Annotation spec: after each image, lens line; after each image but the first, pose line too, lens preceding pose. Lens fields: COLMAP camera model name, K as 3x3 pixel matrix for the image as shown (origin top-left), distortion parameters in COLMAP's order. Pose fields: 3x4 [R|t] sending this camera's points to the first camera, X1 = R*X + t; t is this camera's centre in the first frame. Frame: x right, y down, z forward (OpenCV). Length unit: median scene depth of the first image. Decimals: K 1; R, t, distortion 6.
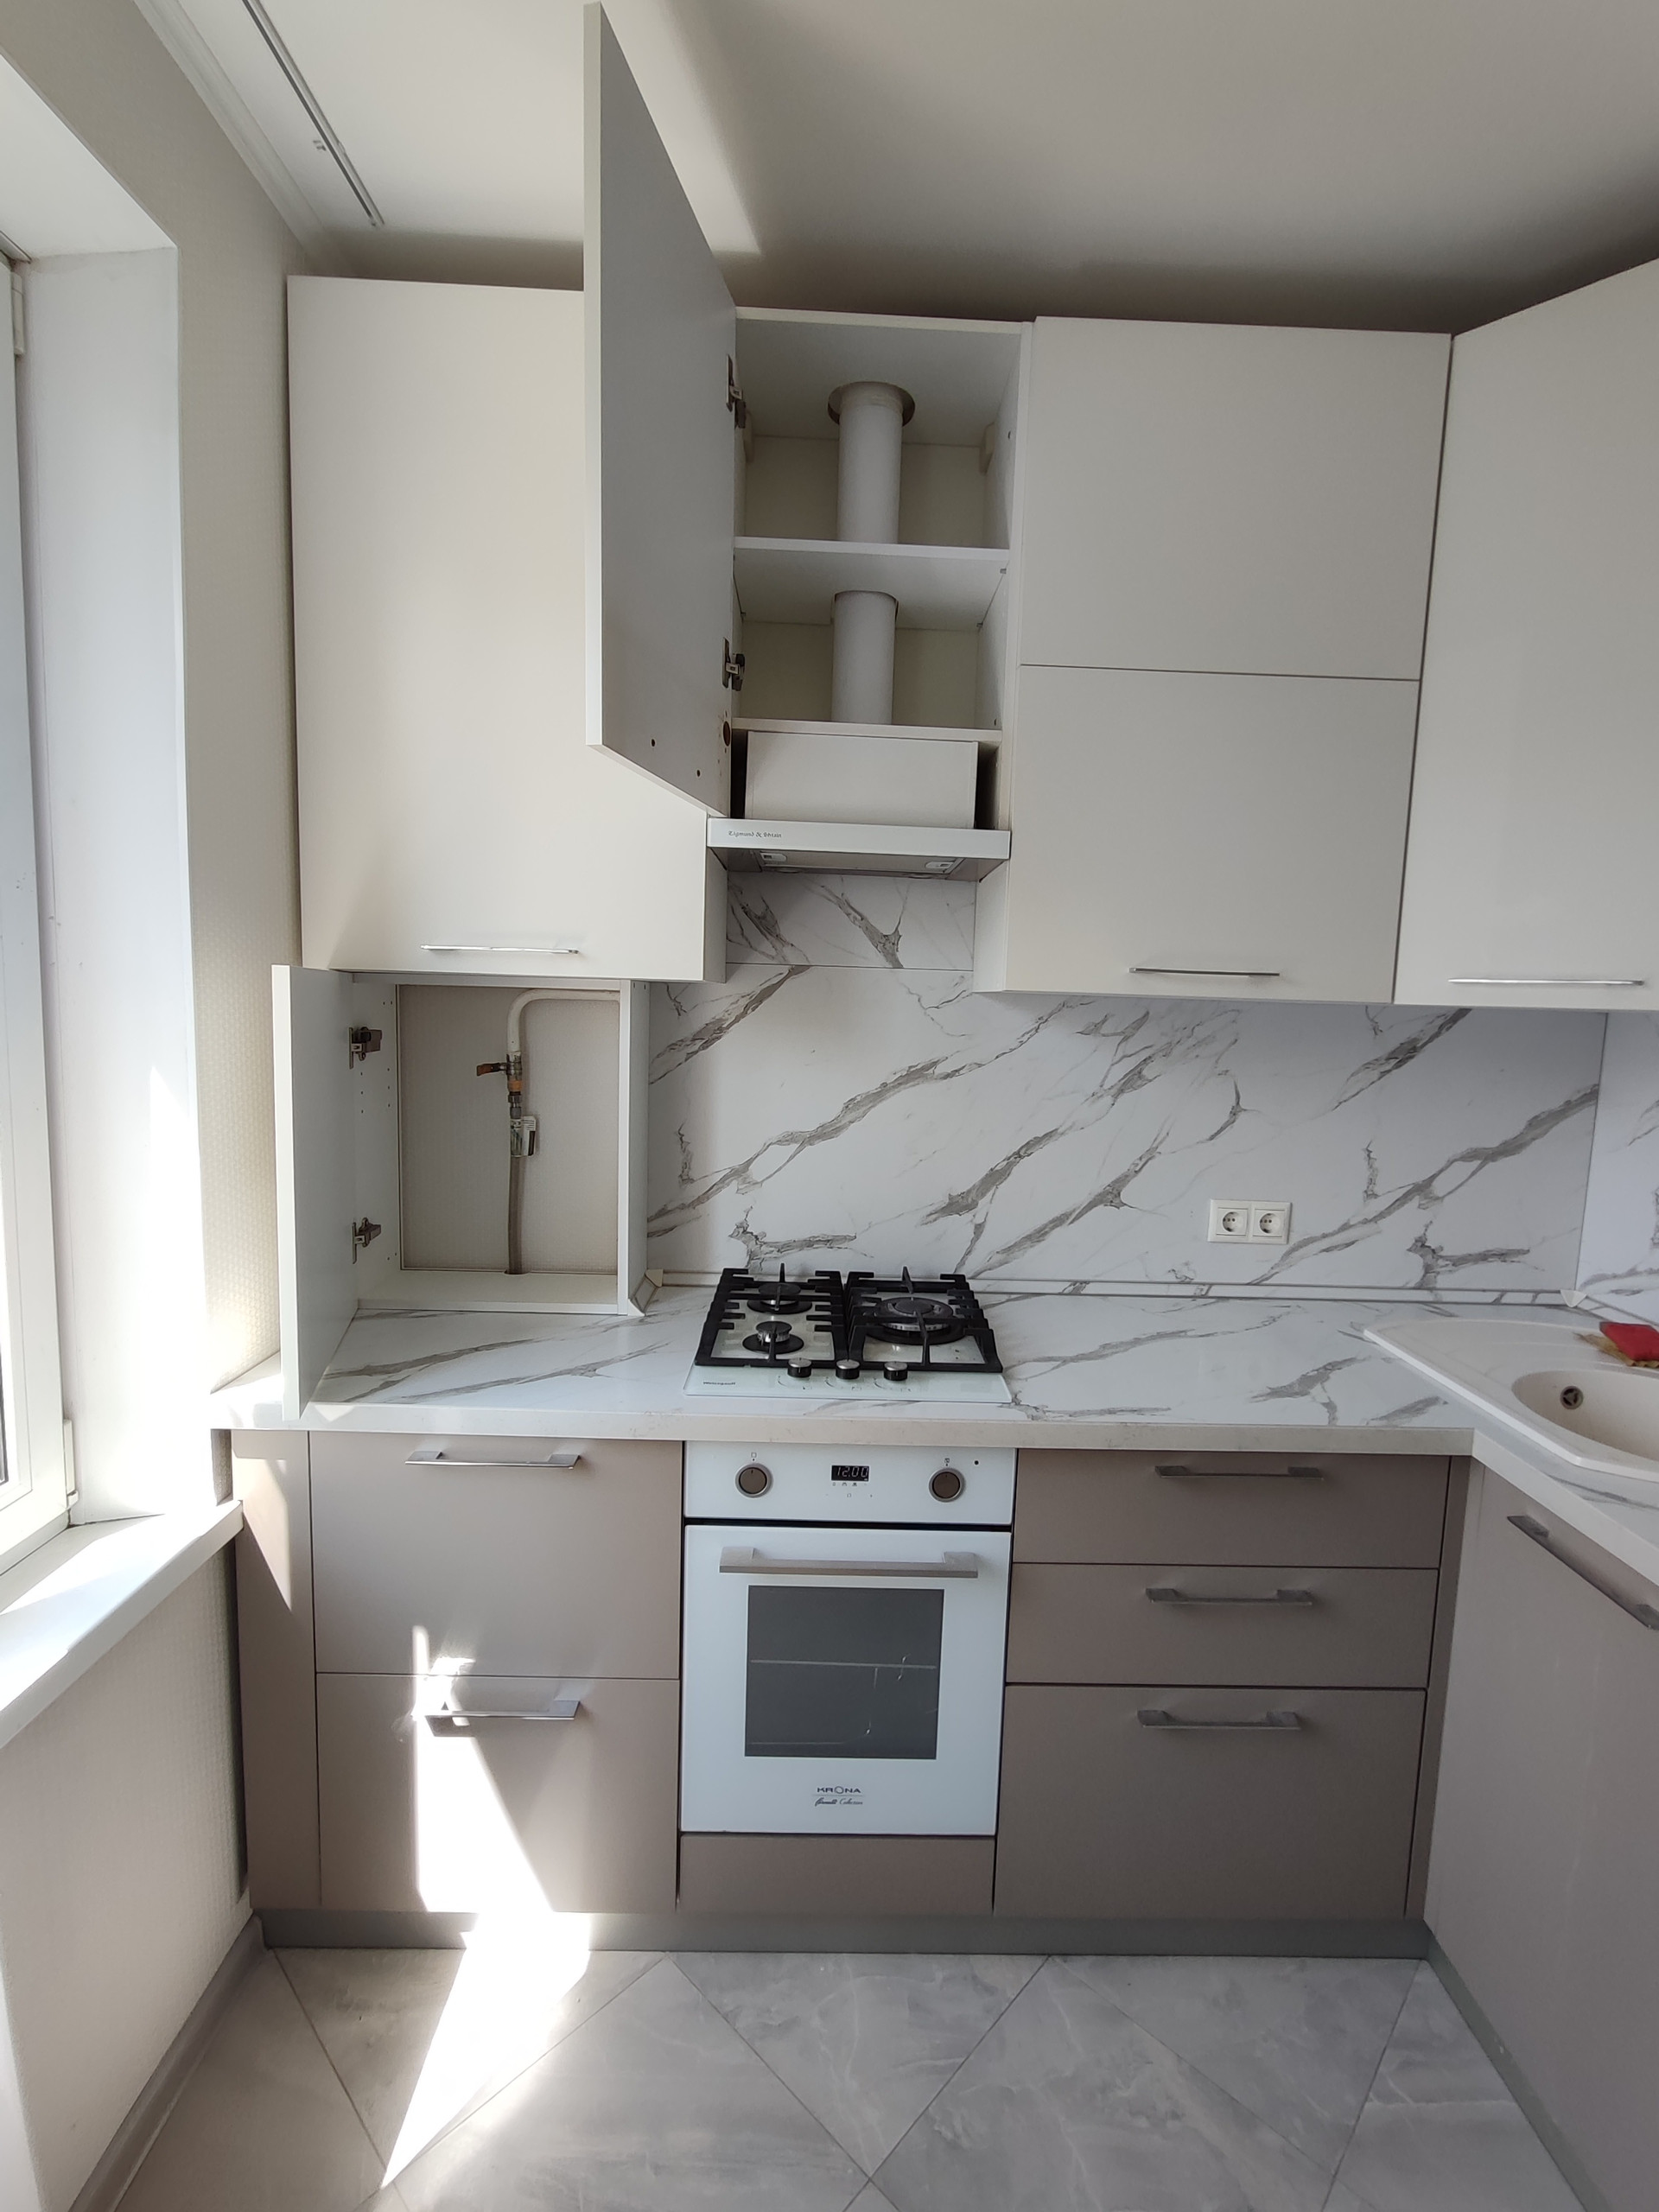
lens RADIAL K [[1022.5, 0, 842.6], [0, 1022.5, 1111.6], [0, 0, 1]] dist [-0.014180, 0.015481]
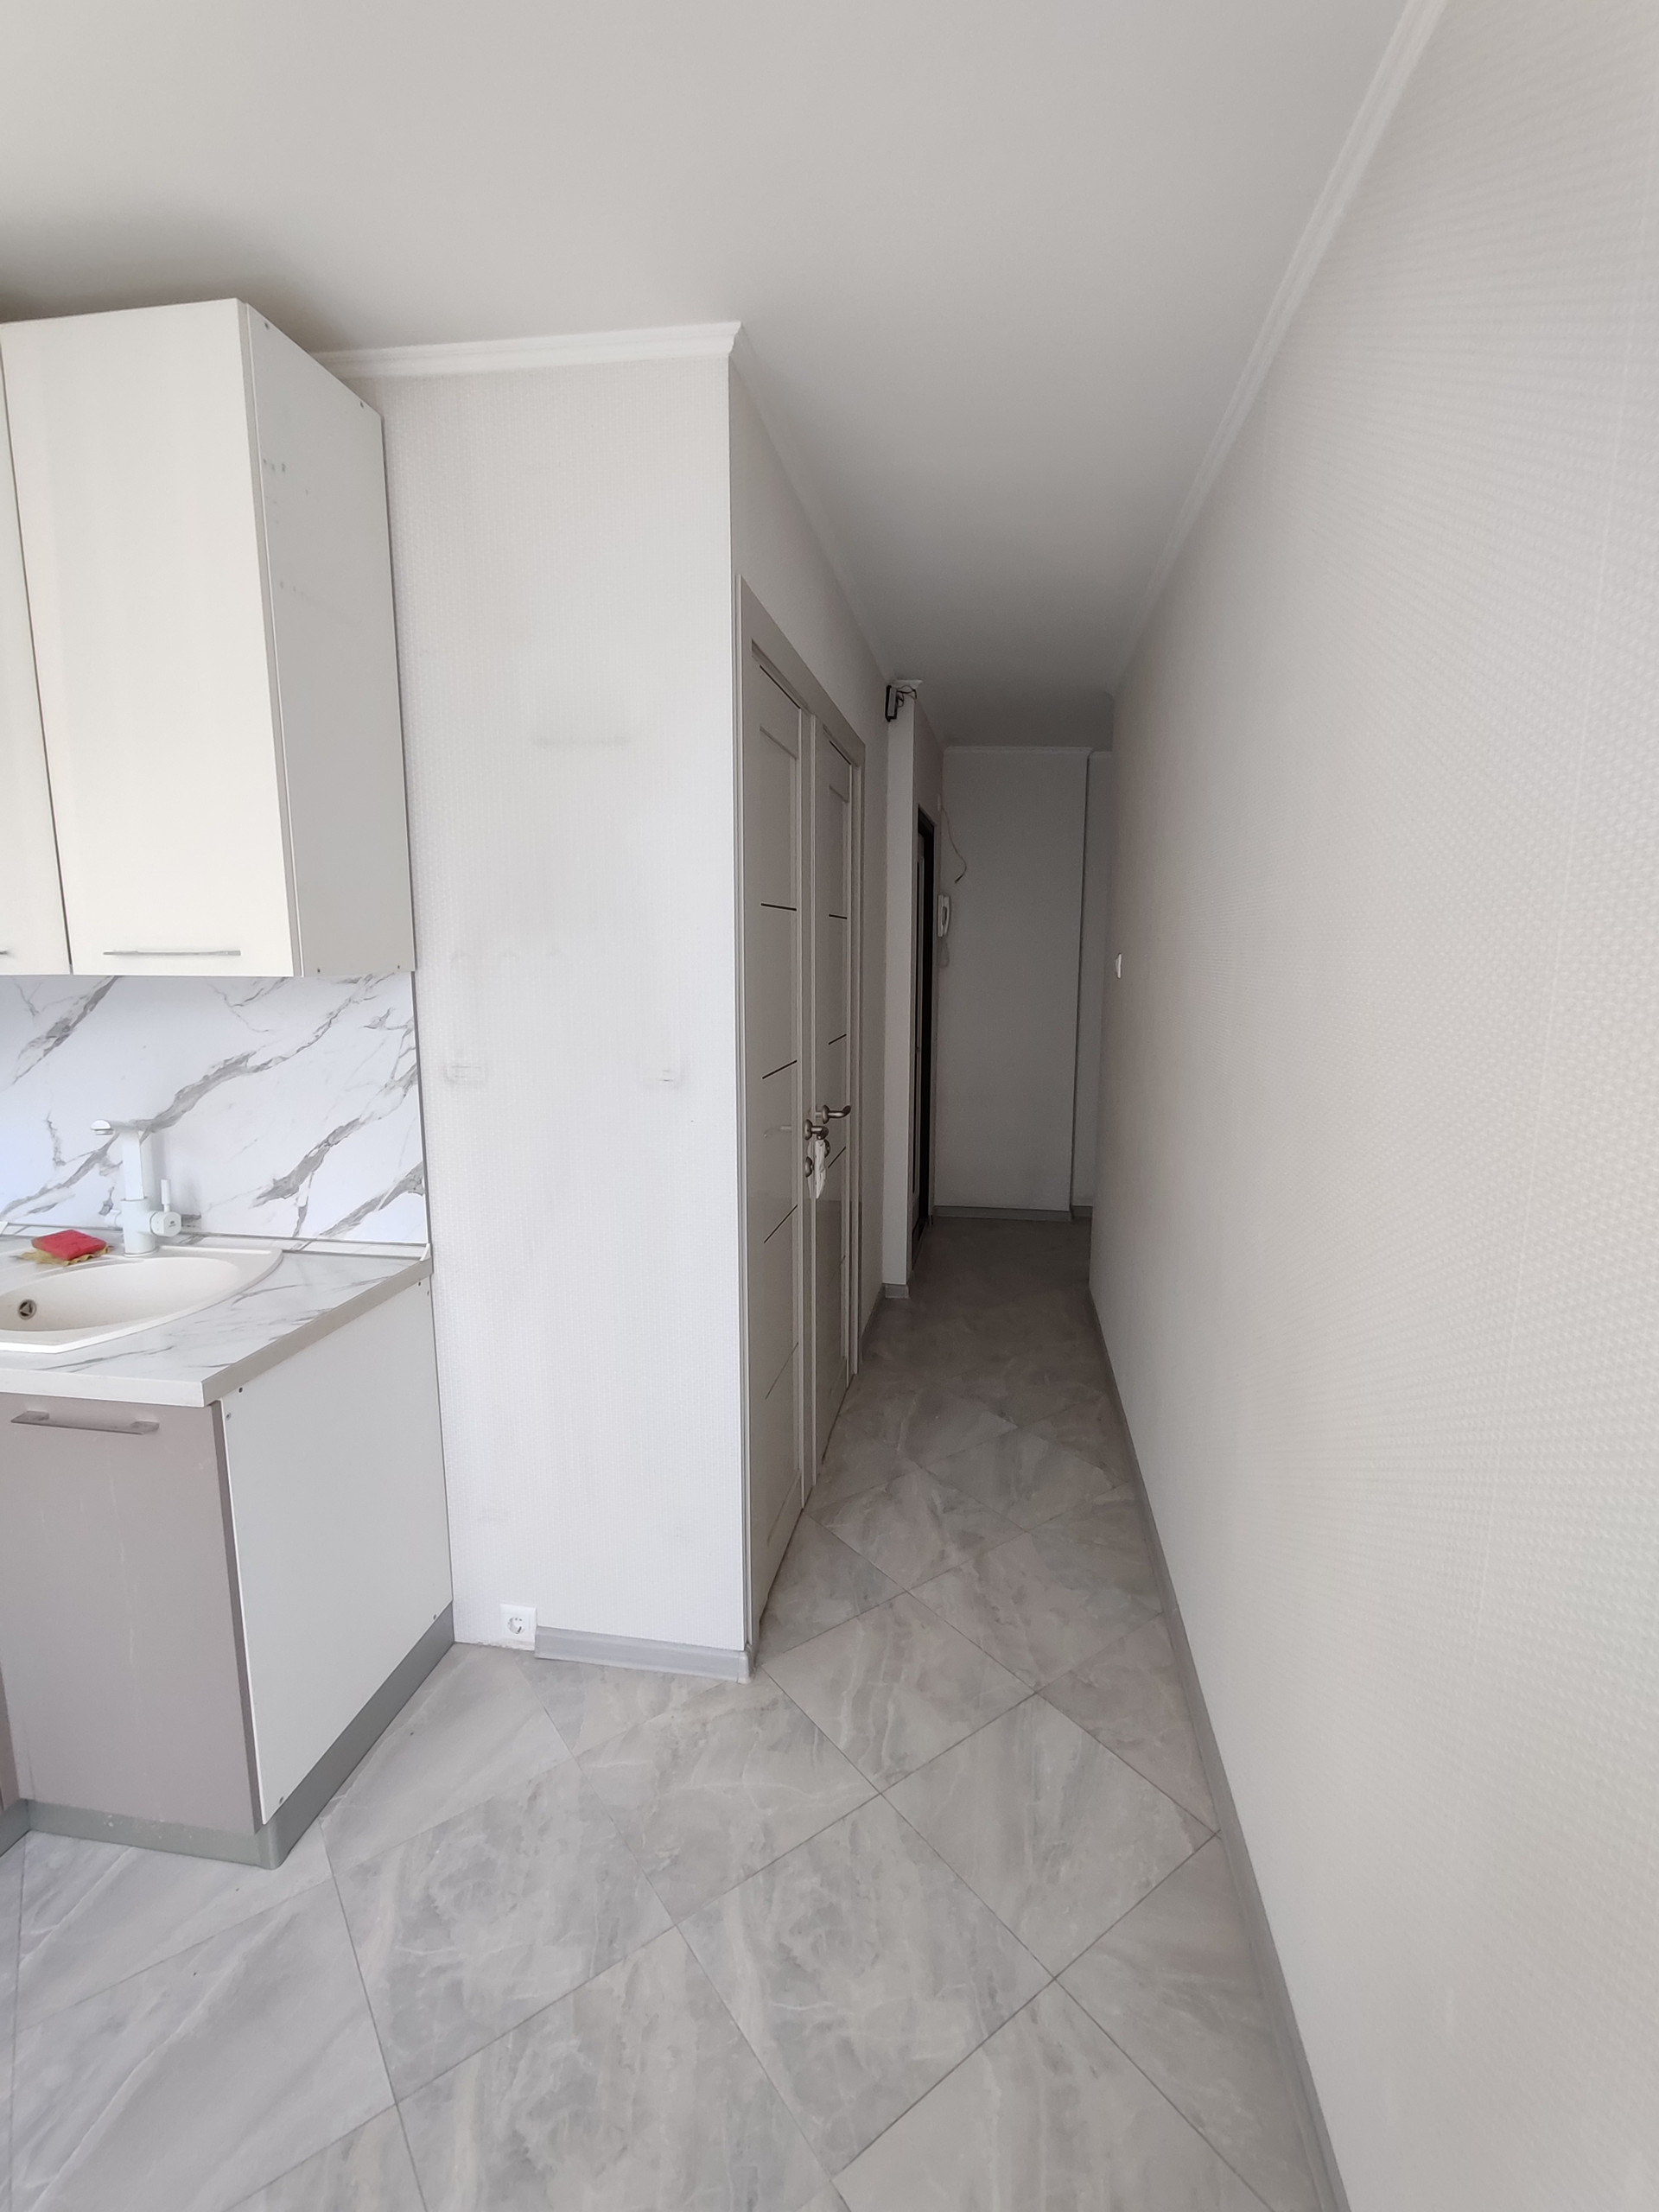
lens RADIAL K [[1019.1, 0, 862.2], [0, 1019.1, 1104.7], [0, 0, 1]] dist [-0.016061, 0.014095]
pose [[0.174073, -0.187999, 0.966620, -0.162892], [0.111941, 0.979022, 0.170252, -0.031243], [-0.978349, 0.078568, 0.191466, -0.142140]]
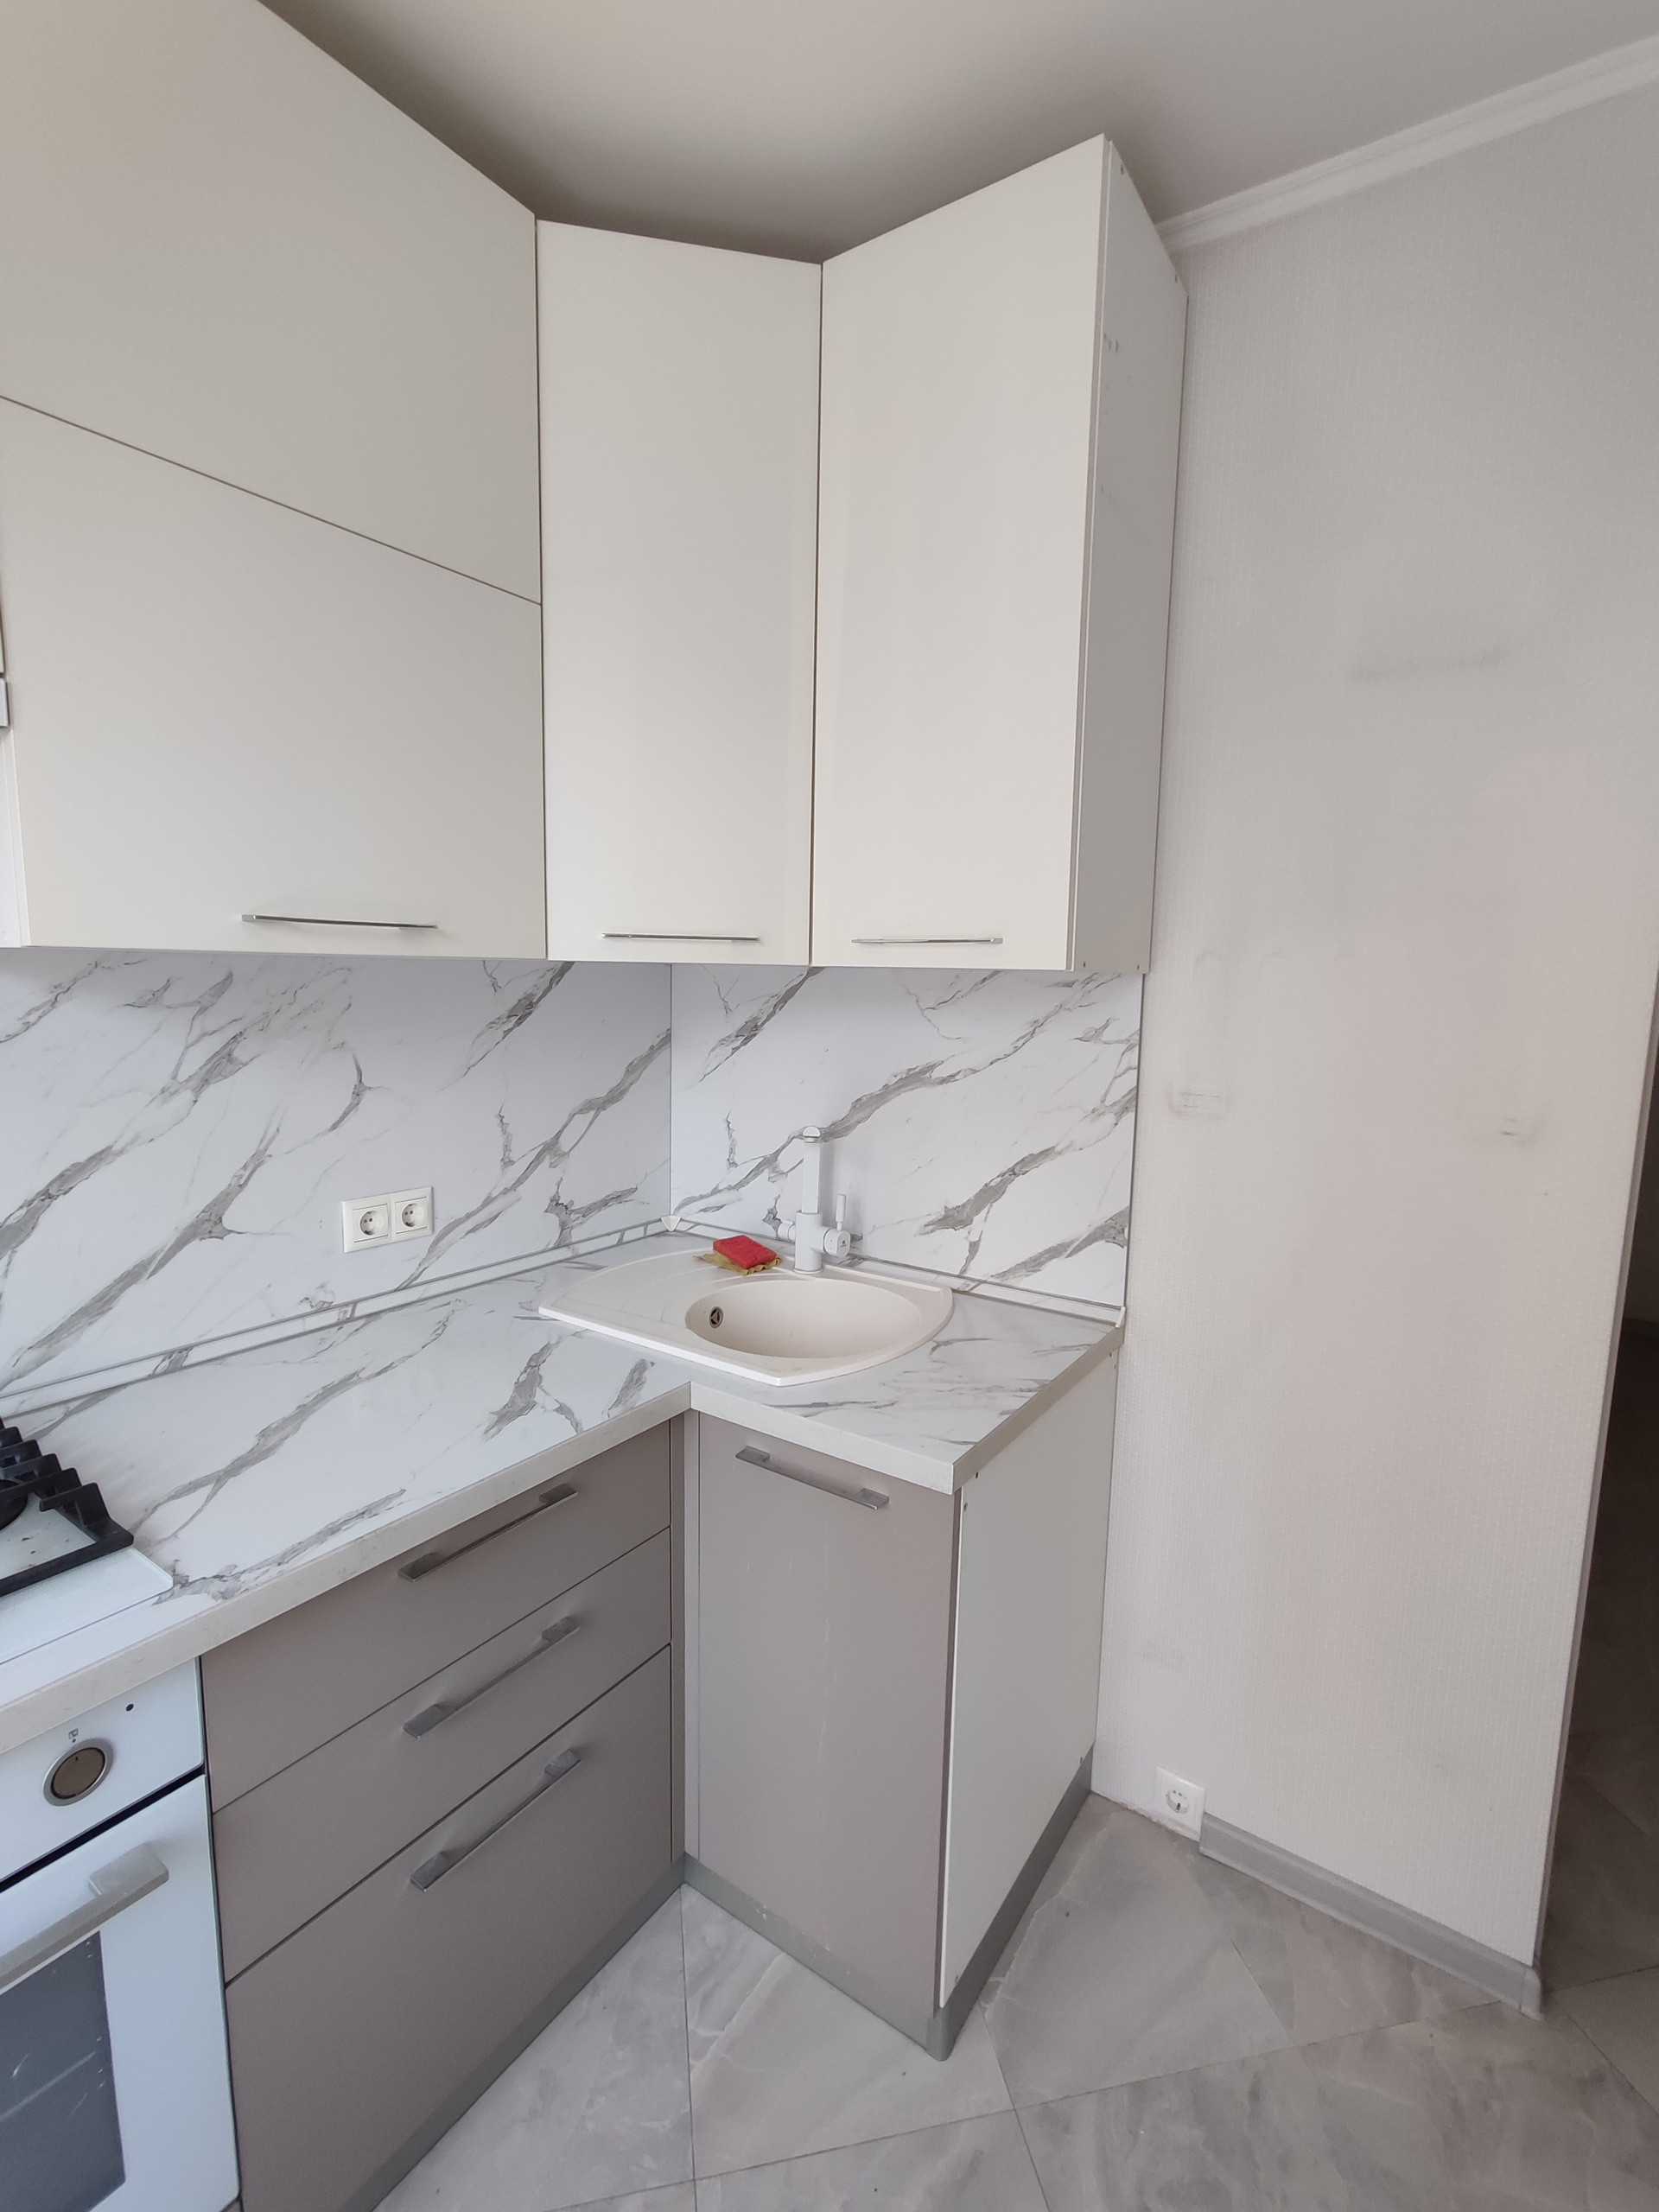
lens RADIAL K [[1015.7, 0, 848.1], [0, 1015.7, 1108.8], [0, 0, 1]] dist [-0.015907, 0.011230]
pose [[0.576086, -0.129411, 0.807080, -0.051387], [0.088619, 0.991456, 0.095719, -0.030433], [-0.812571, 0.016380, 0.582632, 0.208762]]
